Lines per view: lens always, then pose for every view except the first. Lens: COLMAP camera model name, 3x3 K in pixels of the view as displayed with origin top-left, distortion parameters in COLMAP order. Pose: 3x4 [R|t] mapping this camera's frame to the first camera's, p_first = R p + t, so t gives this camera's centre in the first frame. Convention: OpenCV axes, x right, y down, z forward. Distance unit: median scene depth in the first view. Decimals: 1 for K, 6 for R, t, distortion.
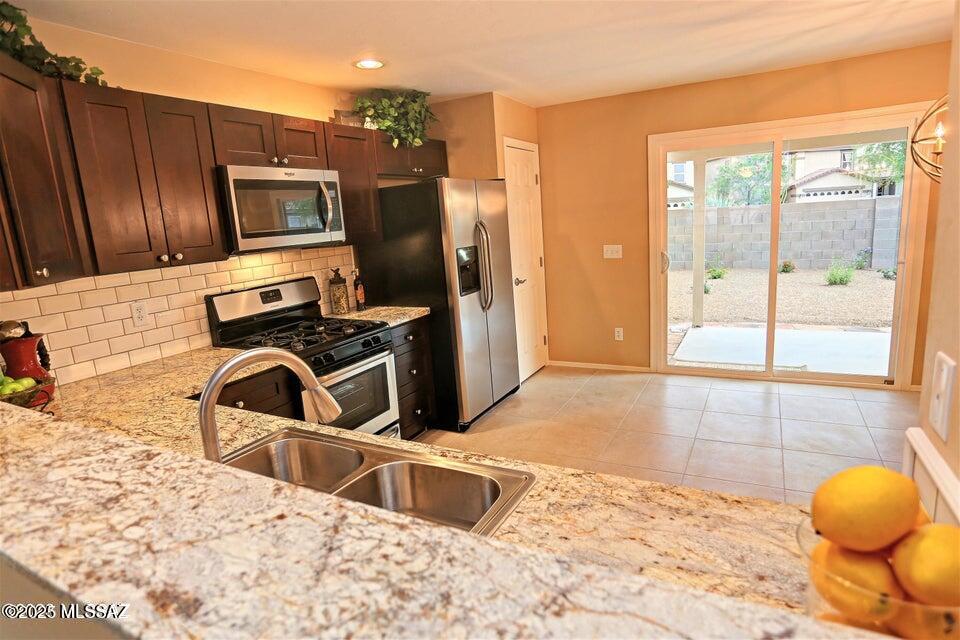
lens RADIAL K [[518.8, 0, 480.0], [0, 518.8, 320.0], [0, 0, 1]] dist [-0.081954, 0.035436]
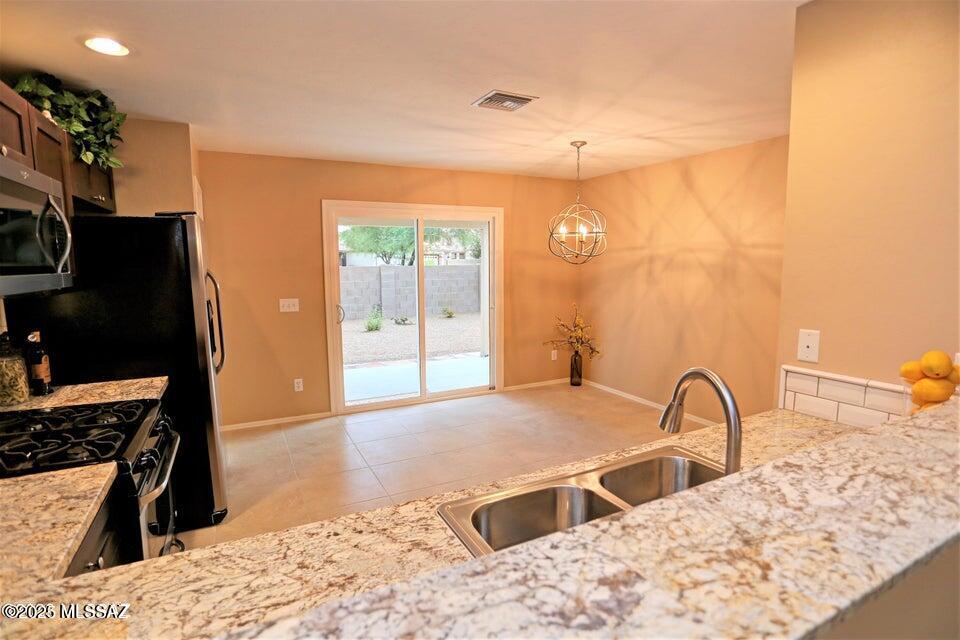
lens RADIAL K [[480.5, 0, 480.0], [0, 480.5, 320.0], [0, 0, 1]] dist [-0.069499, 0.029382]
pose [[0.567021, -0.032832, 0.823049, -0.472059], [0.124832, 0.991089, -0.046465, -0.018869], [-0.814189, 0.129089, 0.566067, 0.239873]]
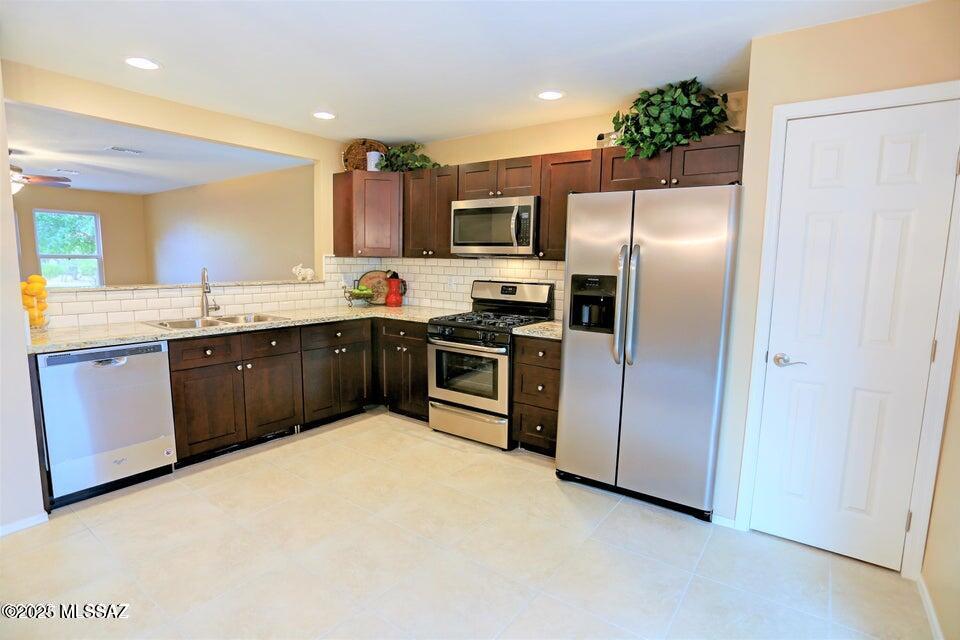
lens RADIAL K [[480.5, 0, 480.0], [0, 480.5, 320.0], [0, 0, 1]] dist [-0.069499, 0.029382]
pose [[-0.119800, 0.193535, -0.973751, 0.876642], [-0.201562, 0.955647, 0.214735, -0.232000], [0.972122, 0.221997, -0.075478, 1.038142]]
